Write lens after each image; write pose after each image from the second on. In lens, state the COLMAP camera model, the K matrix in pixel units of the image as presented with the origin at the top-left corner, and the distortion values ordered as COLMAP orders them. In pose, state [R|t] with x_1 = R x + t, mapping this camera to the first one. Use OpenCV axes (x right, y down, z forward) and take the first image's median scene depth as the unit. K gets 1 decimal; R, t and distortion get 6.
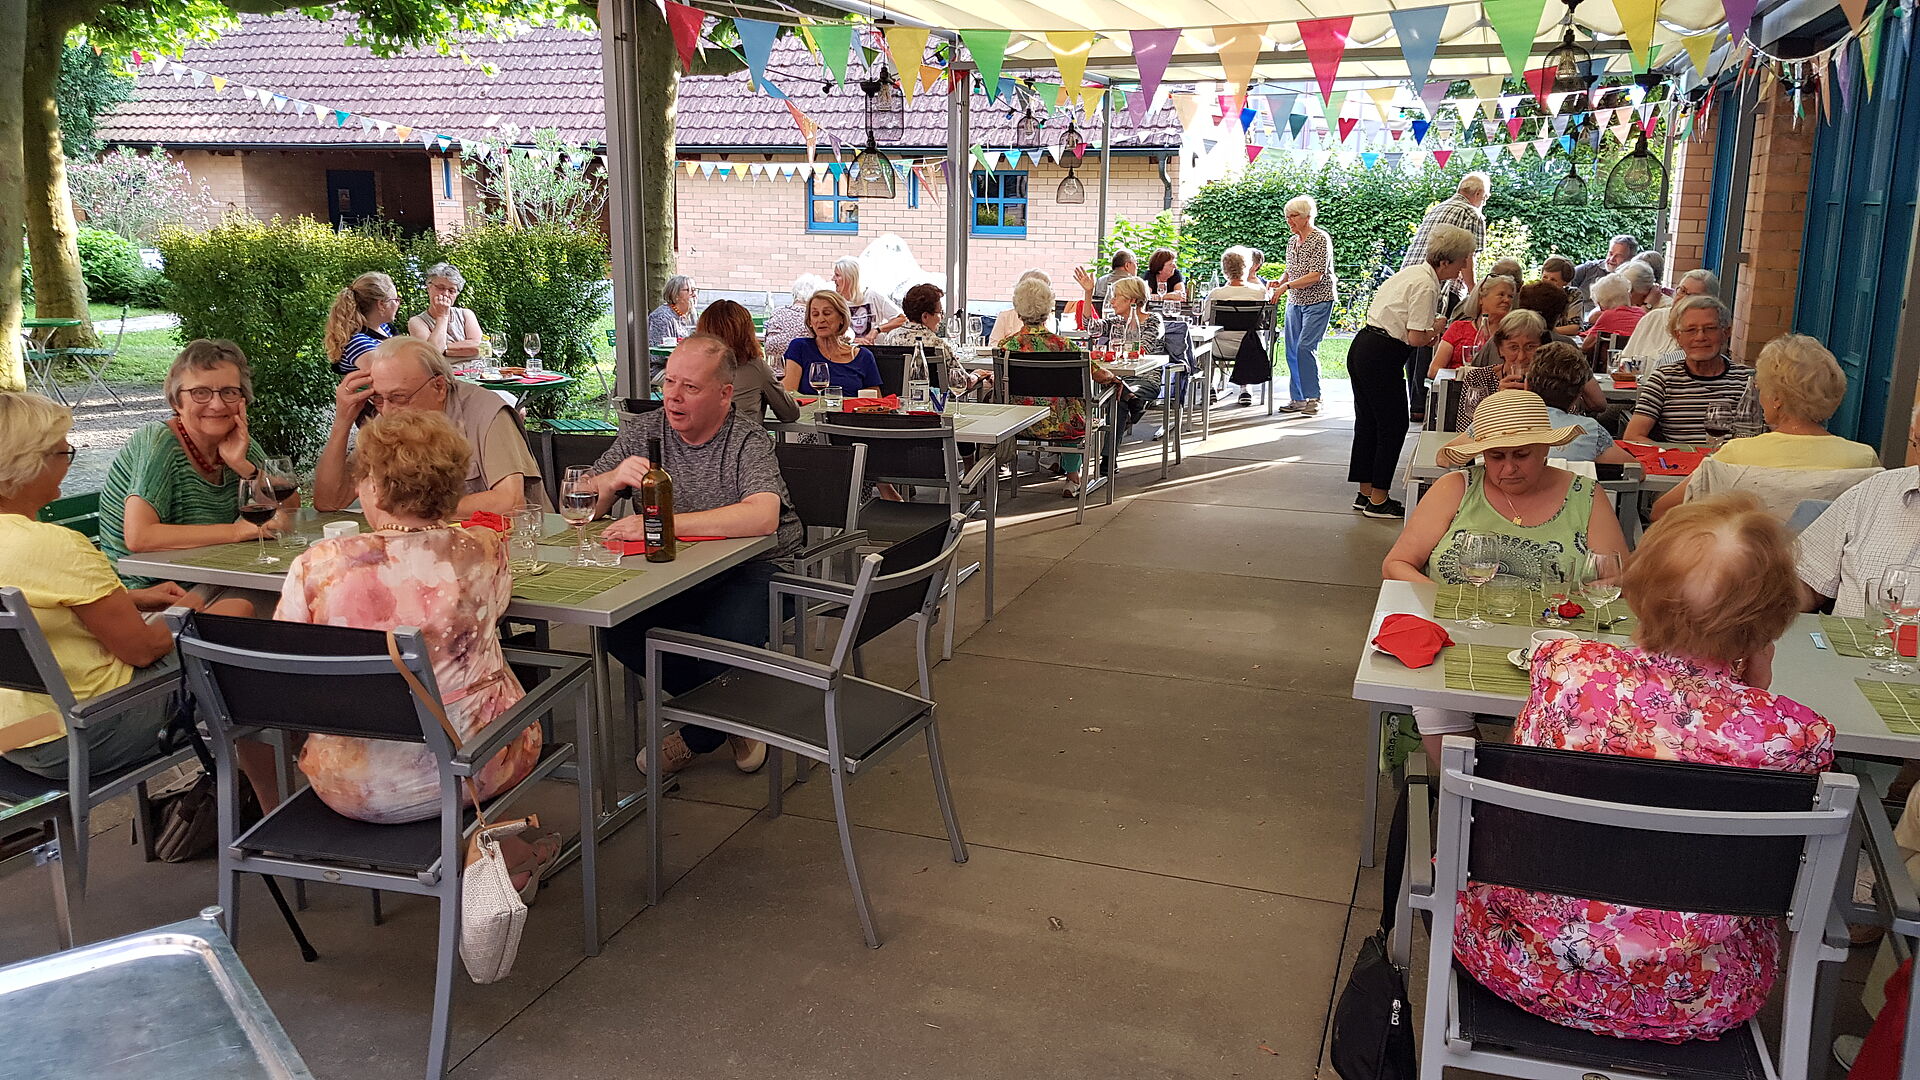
lens RADIAL K [[1501.6, 0, 972.4], [0, 1501.6, 528.8], [0, 0, 1]] dist [0.044611, -0.060842]
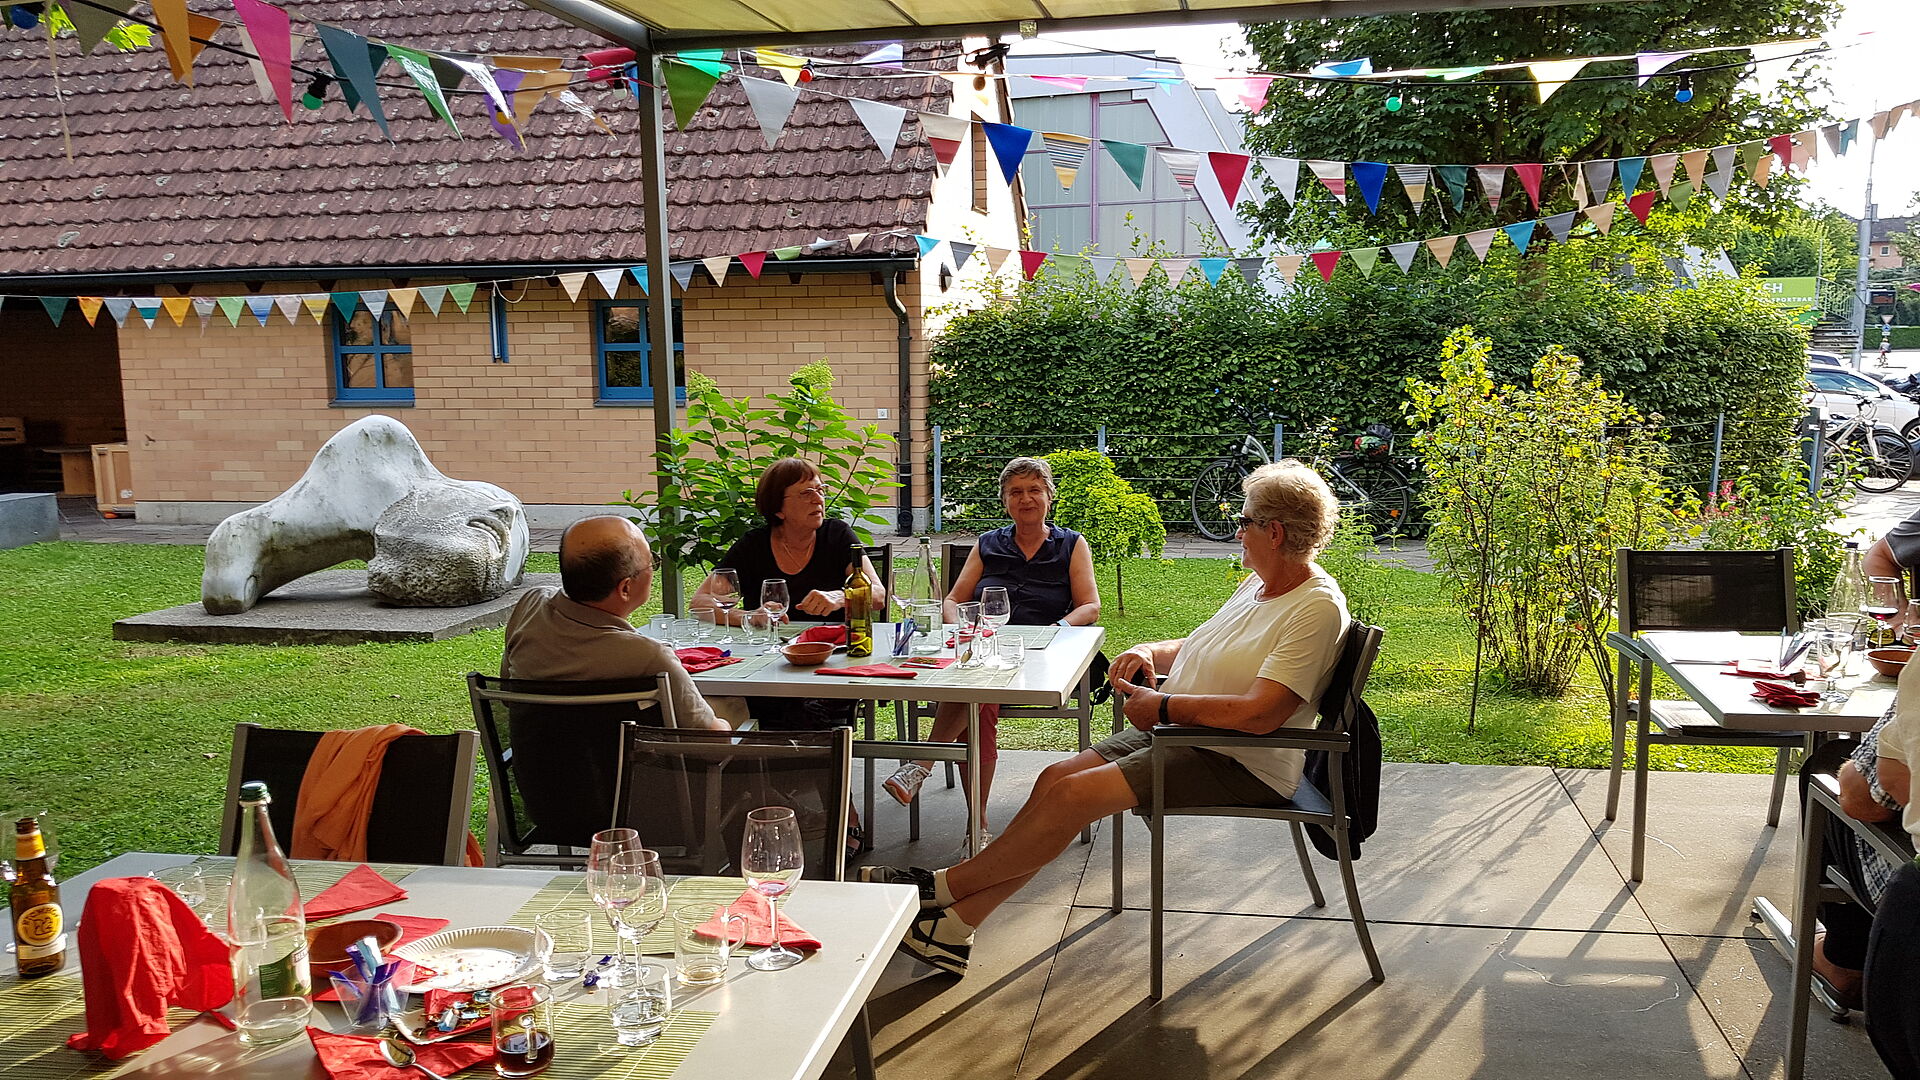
lens RADIAL K [[1501.6, 0, 965.0], [0, 1501.6, 548.2], [0, 0, 1]] dist [0.044611, -0.060842]
pose [[0.990931, -0.043406, 0.127171, 0.072463], [0.053578, 0.995537, -0.077689, -0.082680], [-0.123232, 0.083798, 0.988834, 0.387110]]
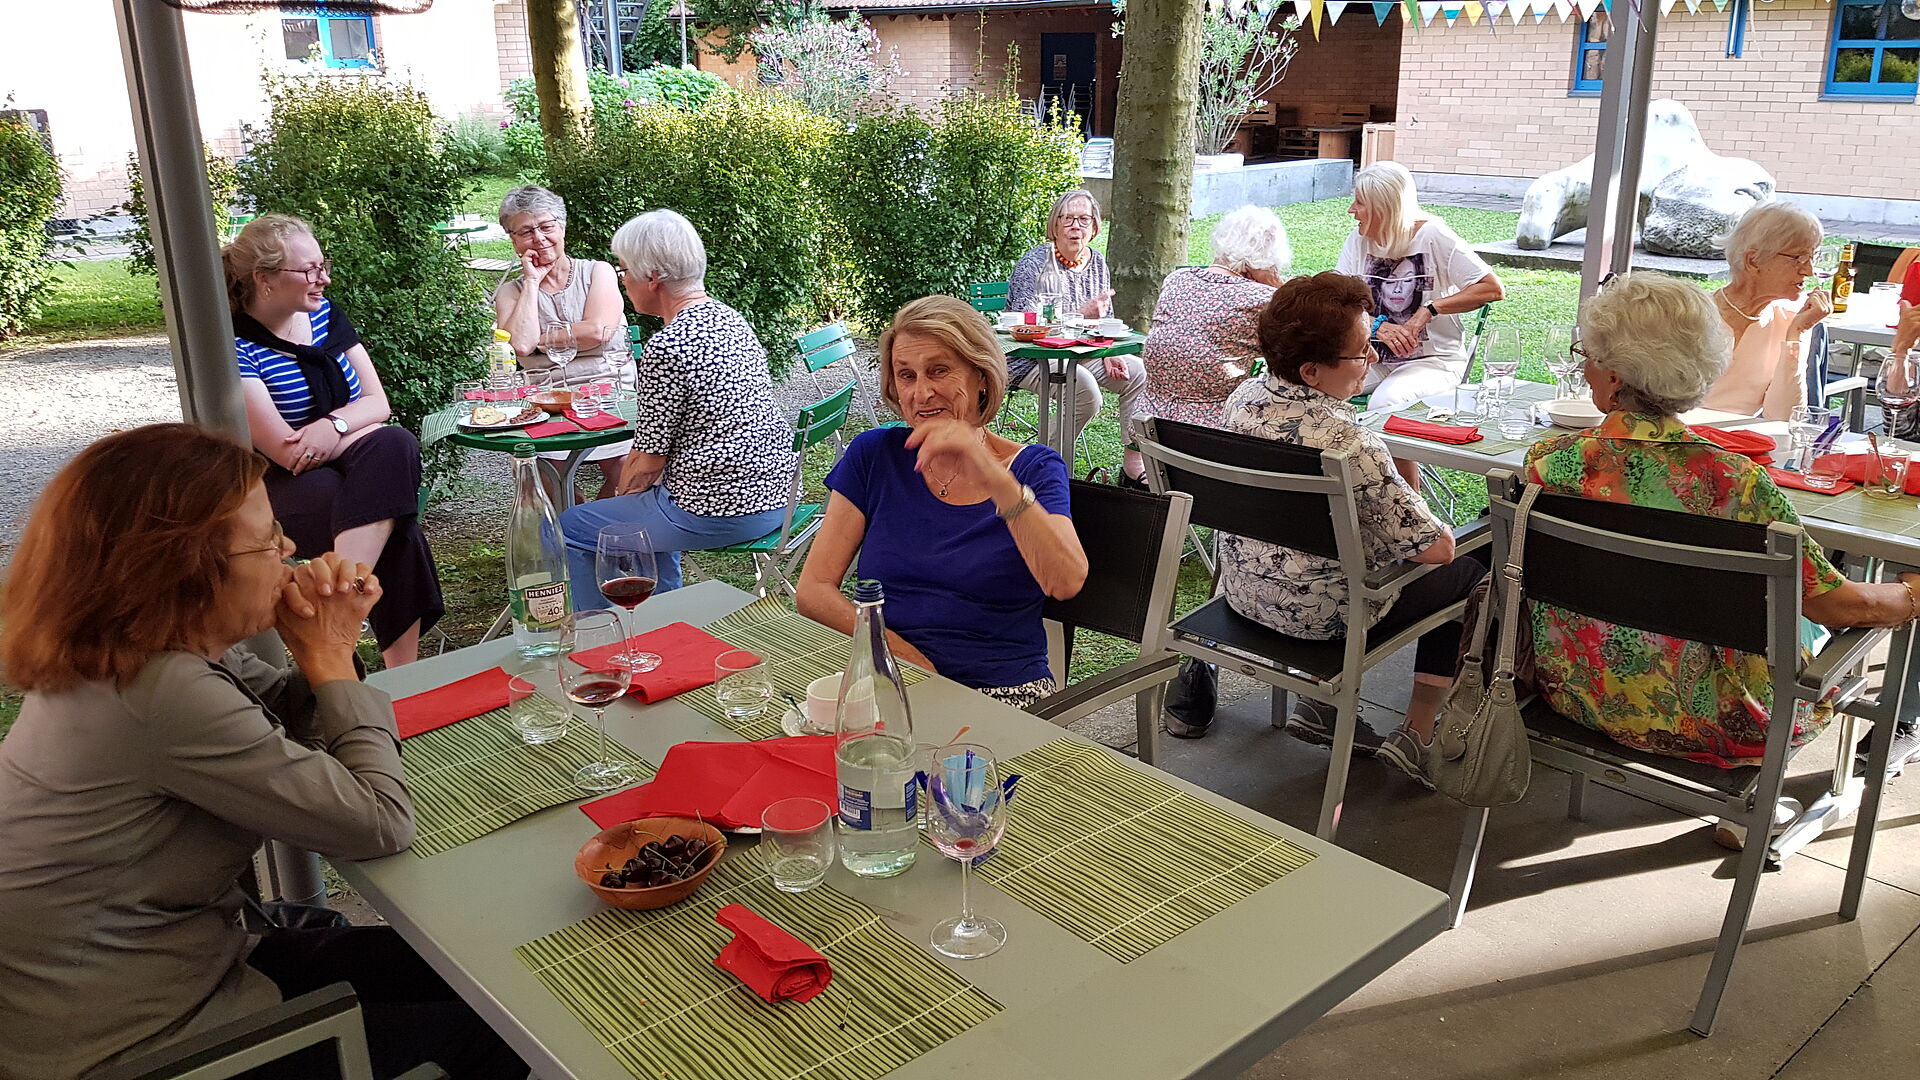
lens RADIAL K [[1501.6, 0, 958.5], [0, 1501.6, 529.5], [0, 0, 1]] dist [0.044611, -0.060842]
pose [[0.859799, 0.132866, -0.493044, 0.027750], [-0.089329, 0.989803, 0.110956, -0.046228], [0.502758, -0.051357, 0.862900, 0.219583]]
